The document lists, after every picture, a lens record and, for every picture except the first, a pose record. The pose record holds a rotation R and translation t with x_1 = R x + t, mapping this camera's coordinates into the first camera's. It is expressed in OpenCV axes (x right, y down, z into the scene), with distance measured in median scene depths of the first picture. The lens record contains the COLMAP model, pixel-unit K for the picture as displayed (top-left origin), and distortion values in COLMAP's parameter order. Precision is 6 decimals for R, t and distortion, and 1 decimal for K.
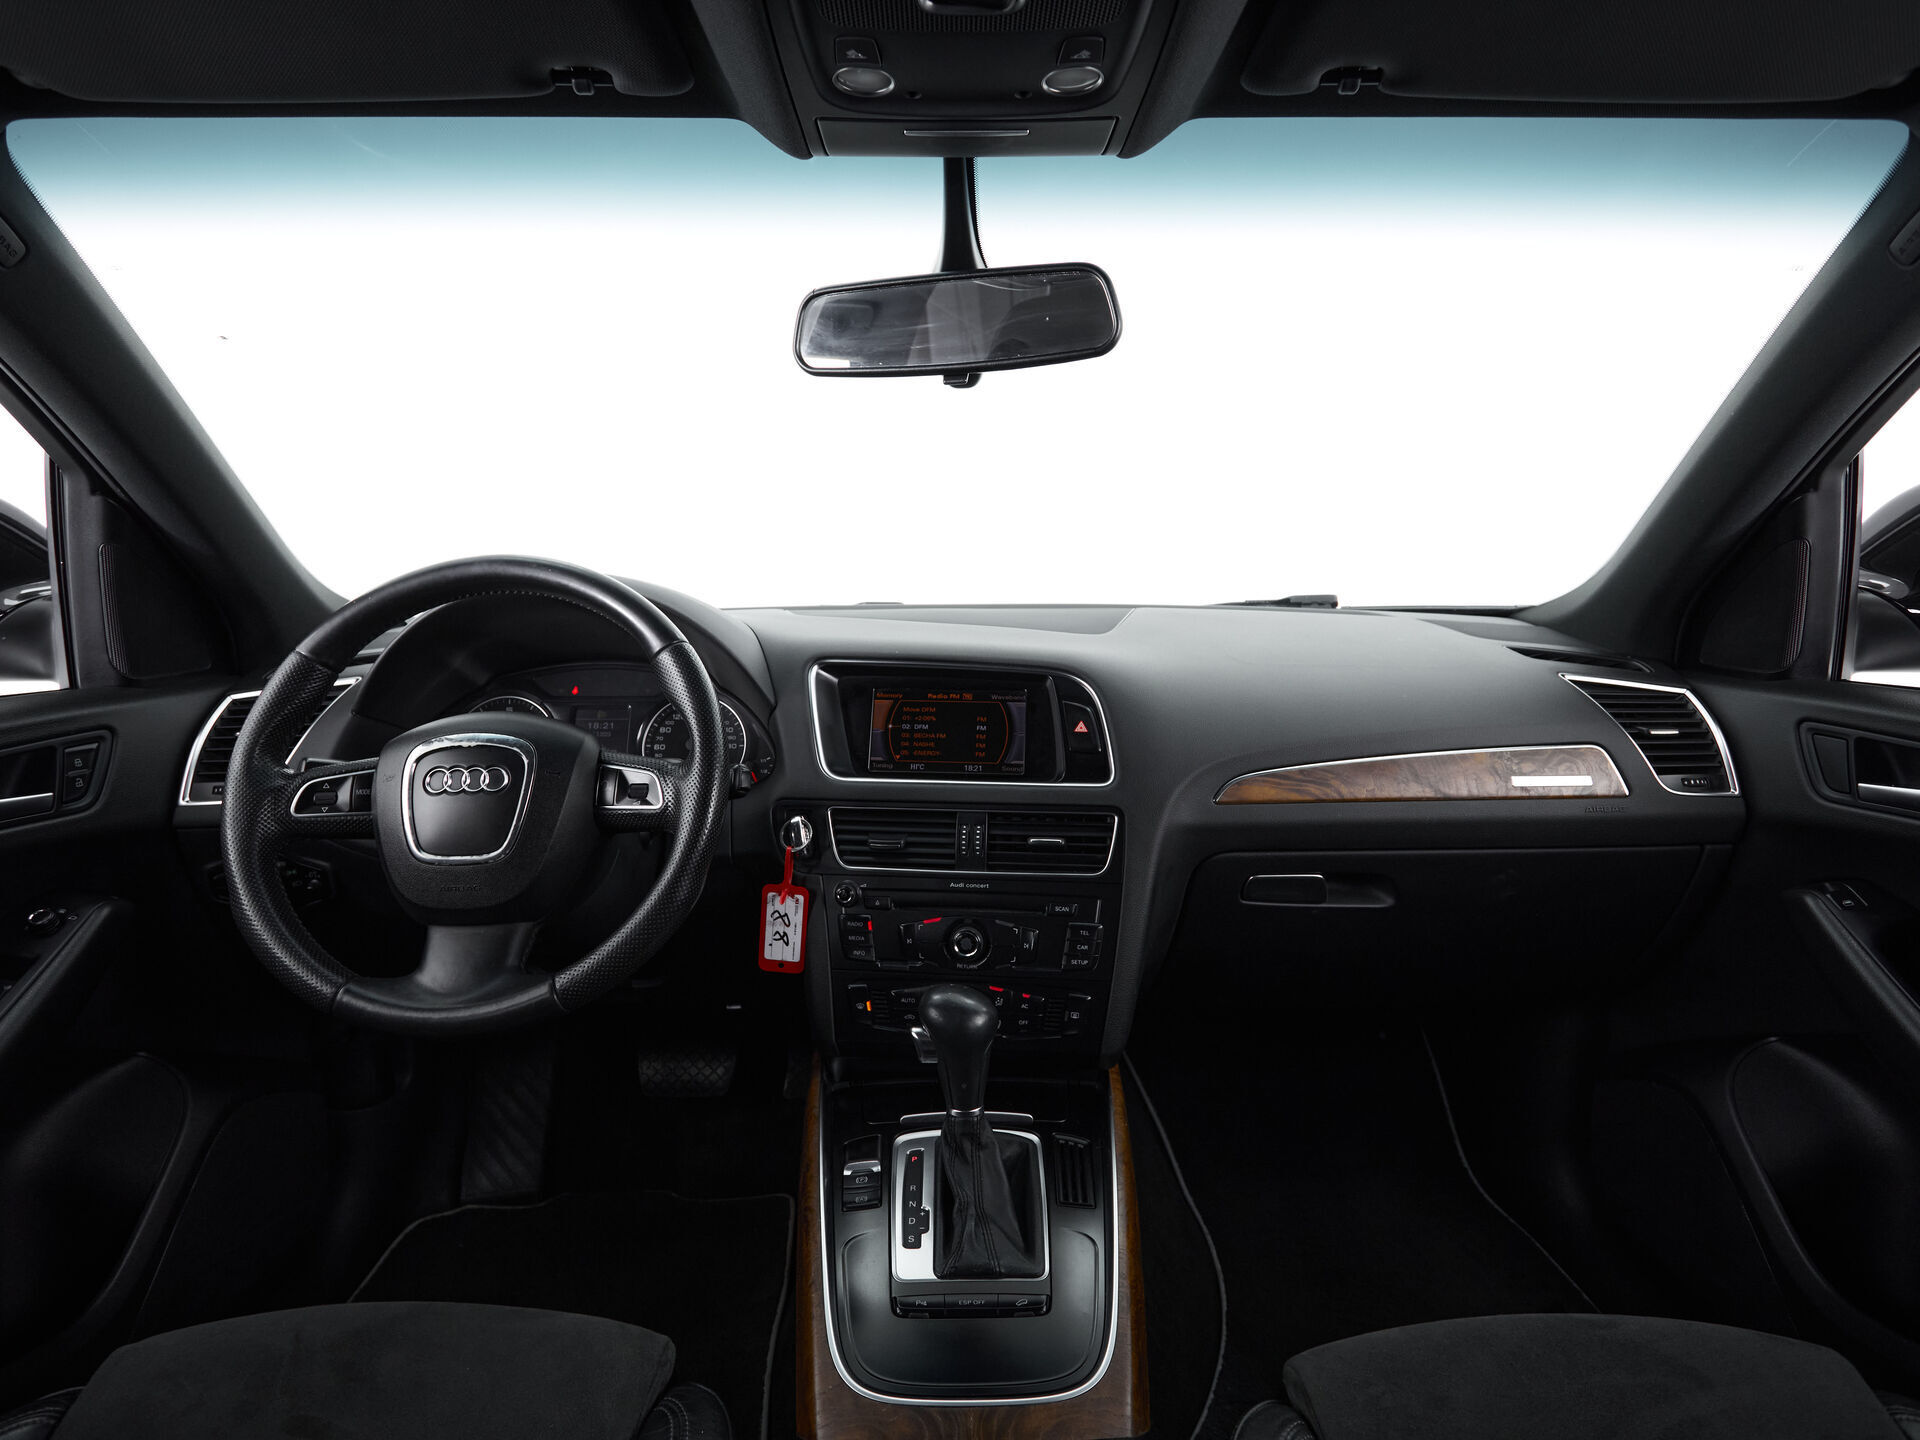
lens RADIAL K [[1019.2, 0, 960.0], [0, 1019.2, 720.0], [0, 0, 1]] dist [-0.002275, -0.001918]
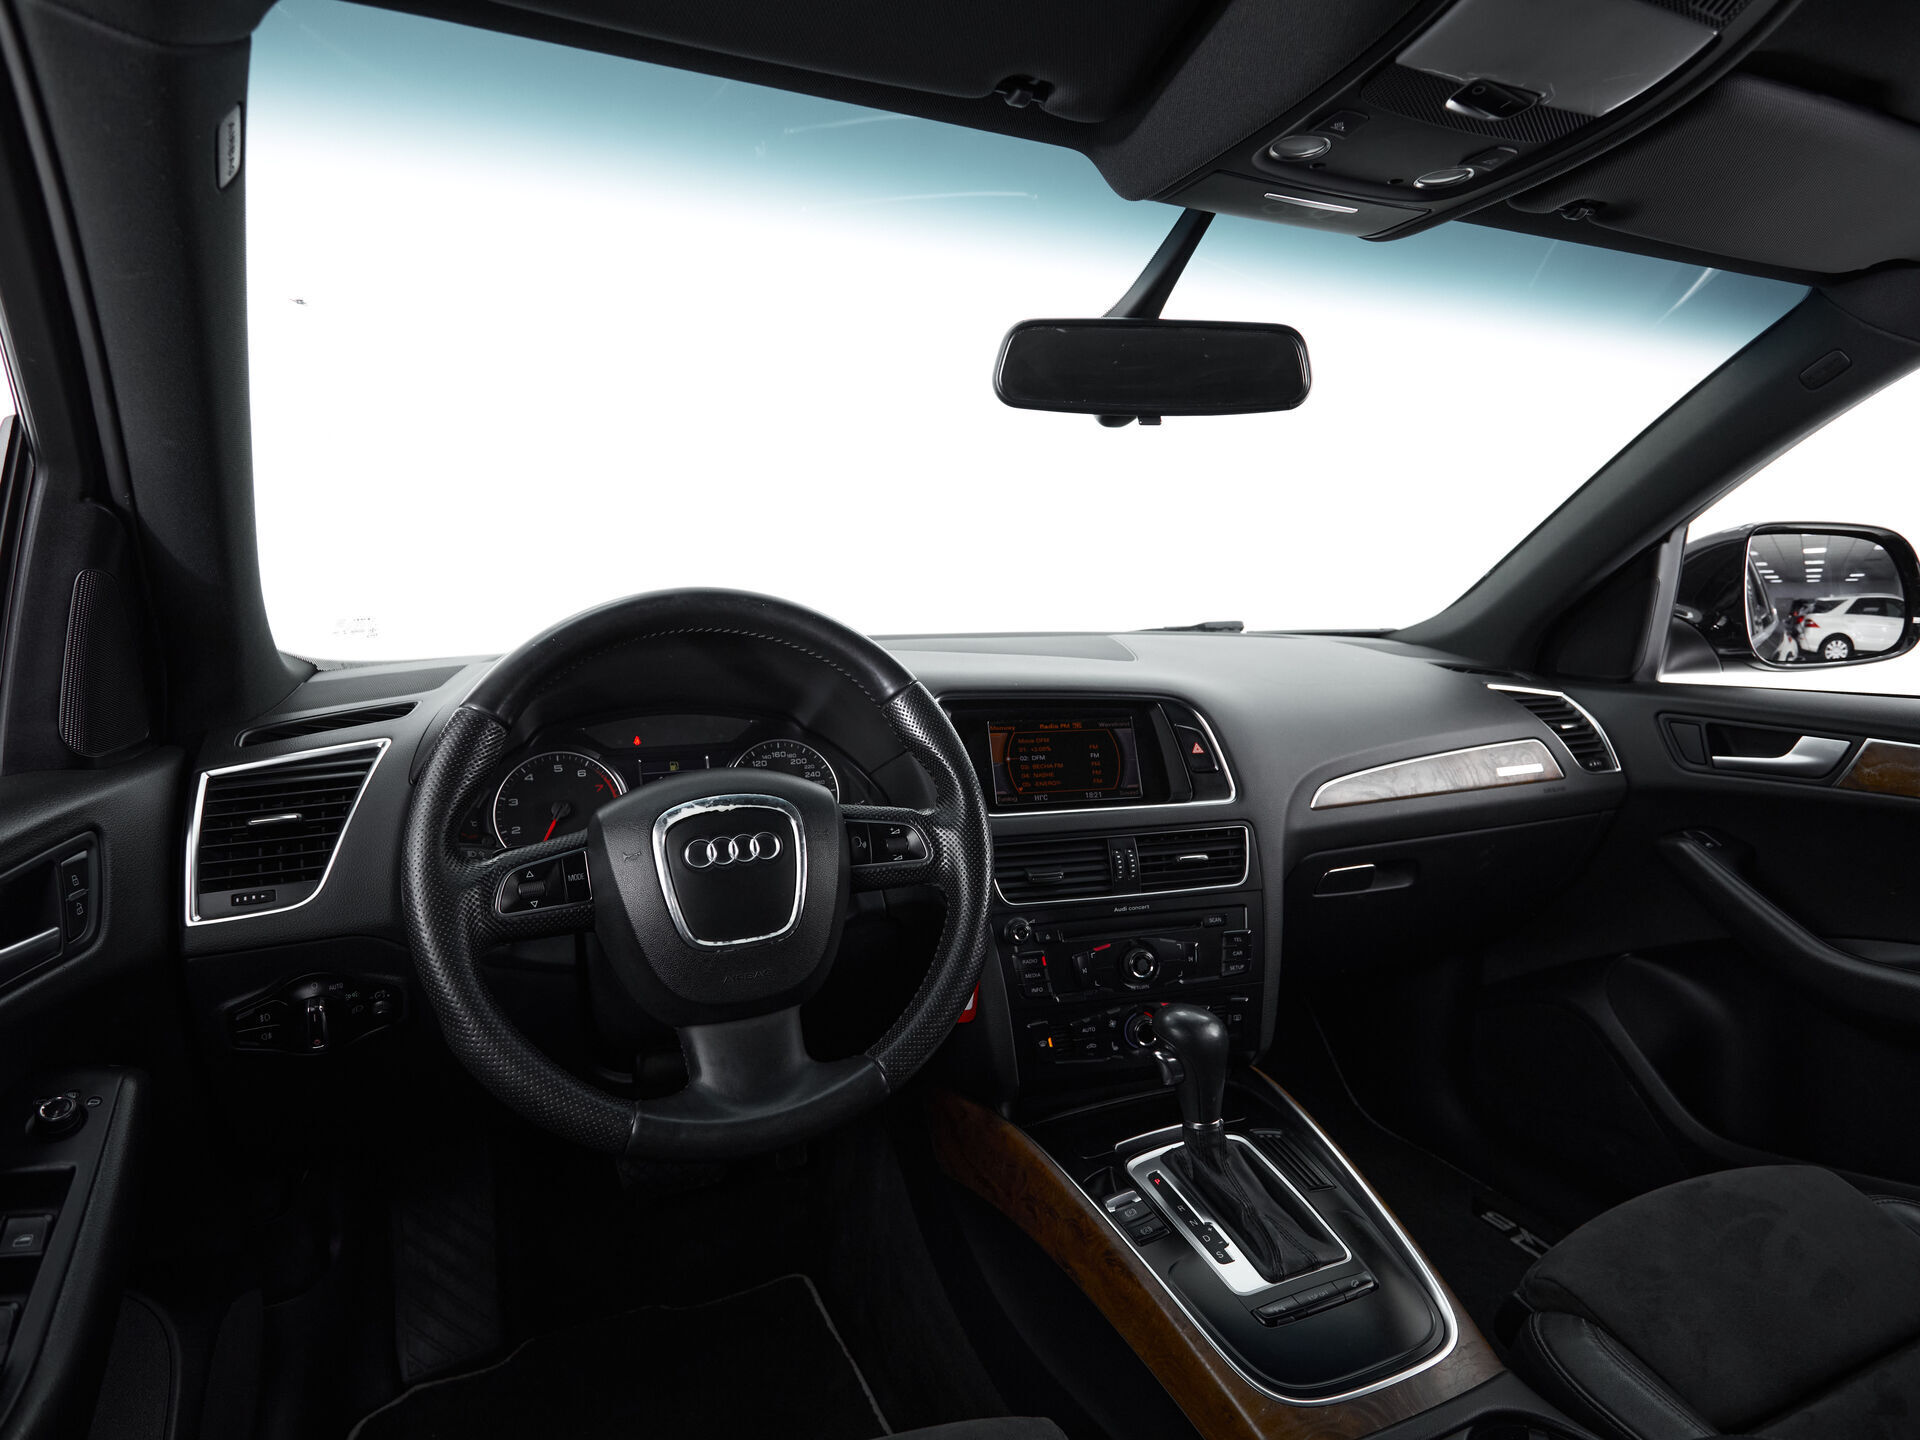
lens RADIAL K [[1019.2, 0, 960.0], [0, 1019.2, 720.0], [0, 0, 1]] dist [-0.002275, -0.001918]
pose [[0.923103, -0.046719, 0.381703, -0.527643], [0.055073, 0.998422, -0.010985, -0.025382], [-0.380588, 0.031162, 0.924220, 0.108368]]
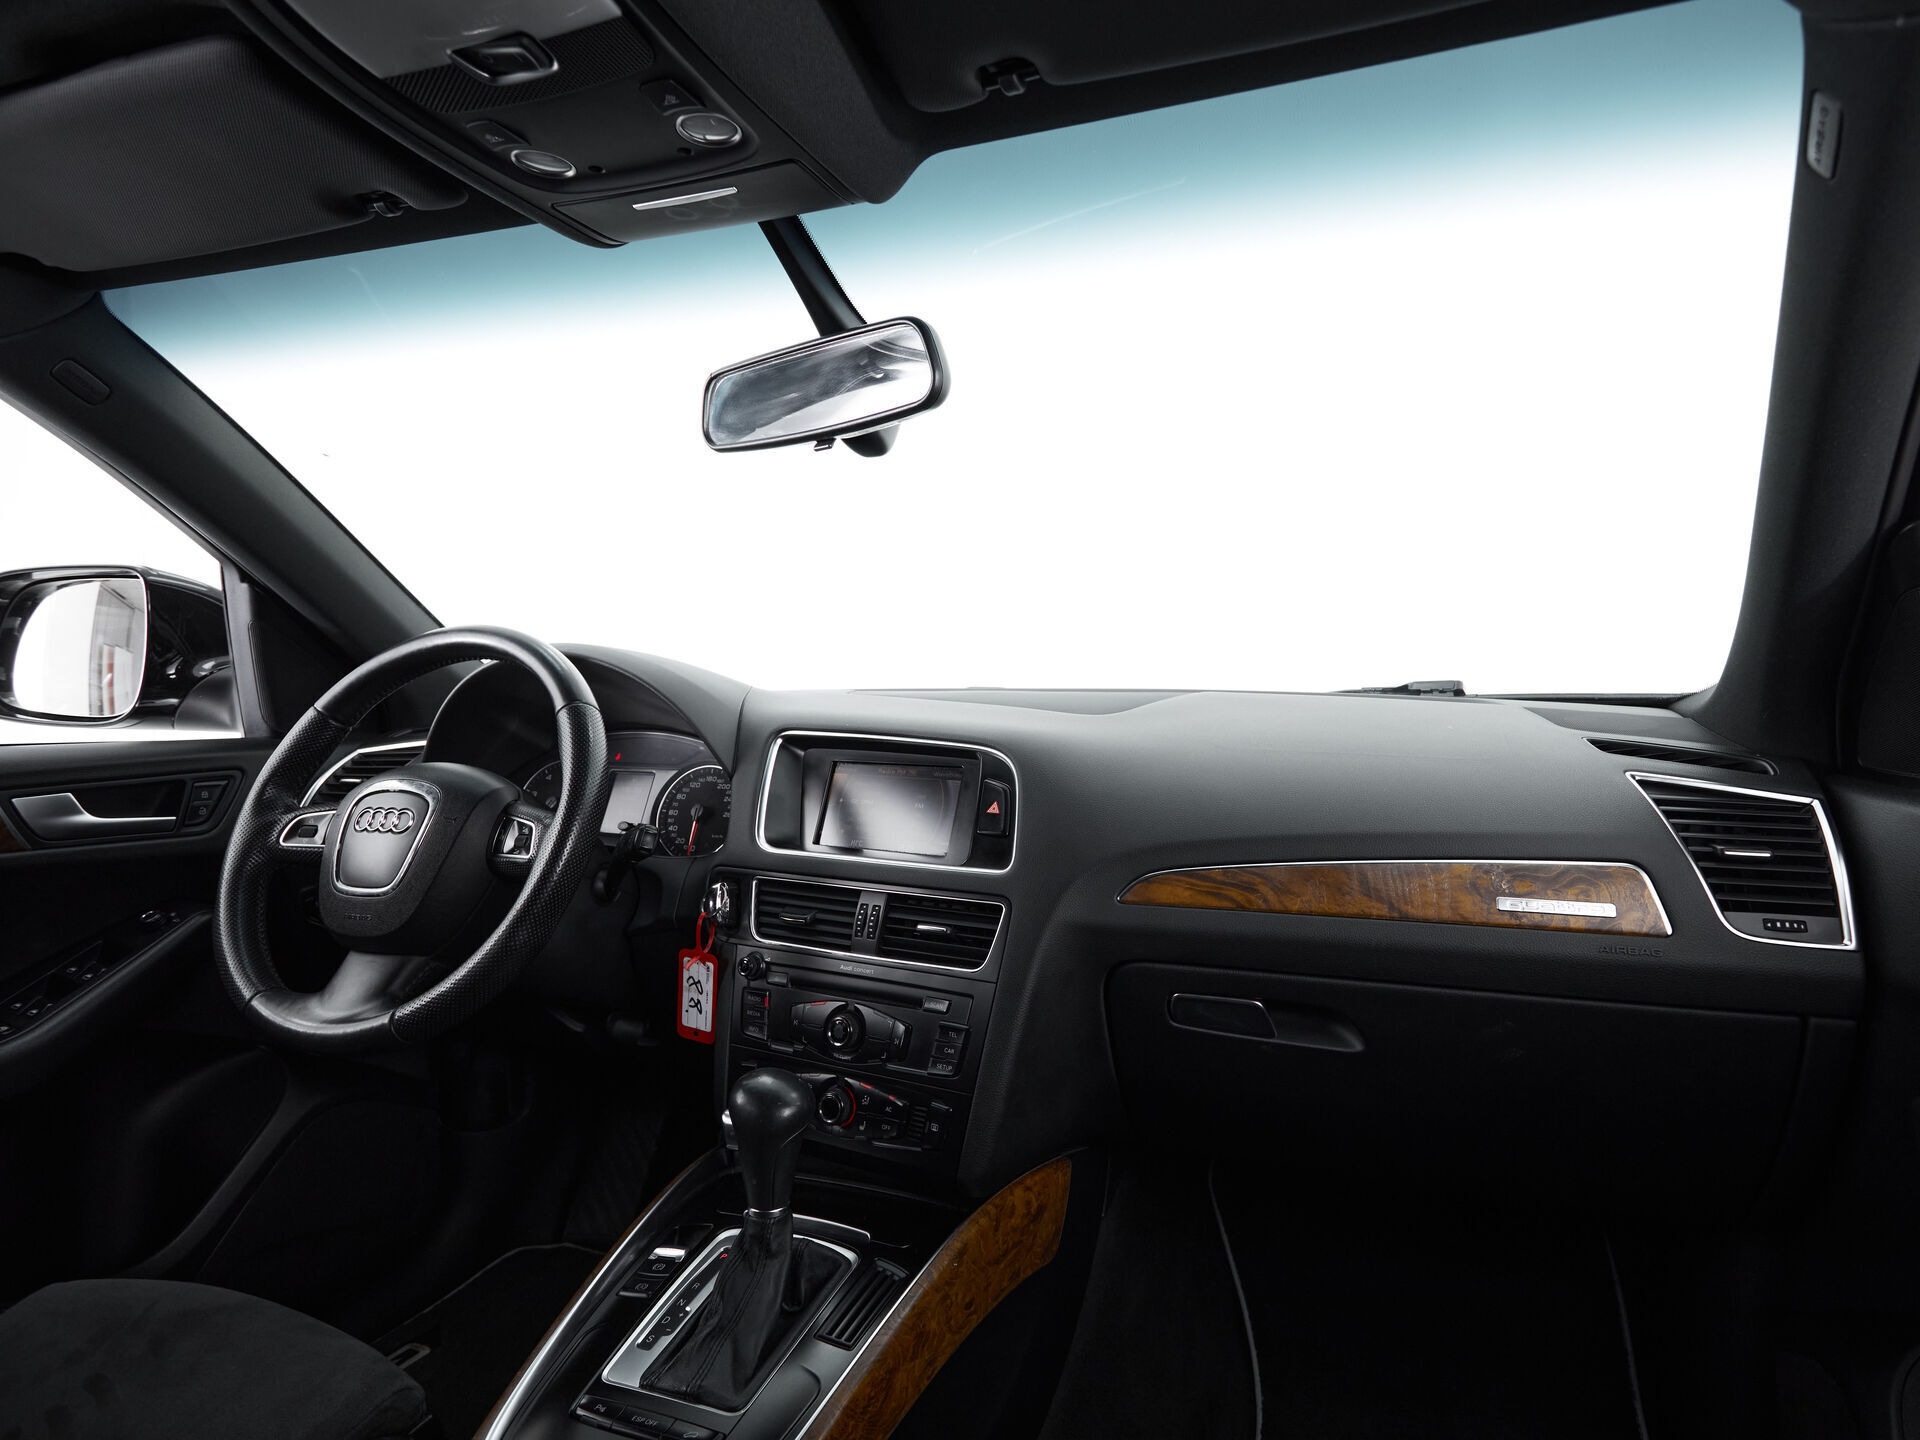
lens RADIAL K [[1018.7, 0, 1045.5], [0, 1018.7, 718.1], [0, 0, 1]] dist [-0.002437, -0.000016]
pose [[0.944353, 0.018419, -0.328417, 0.472076], [-0.054491, 0.993396, -0.100973, 0.017204], [0.324388, 0.113250, 0.939120, 0.146030]]
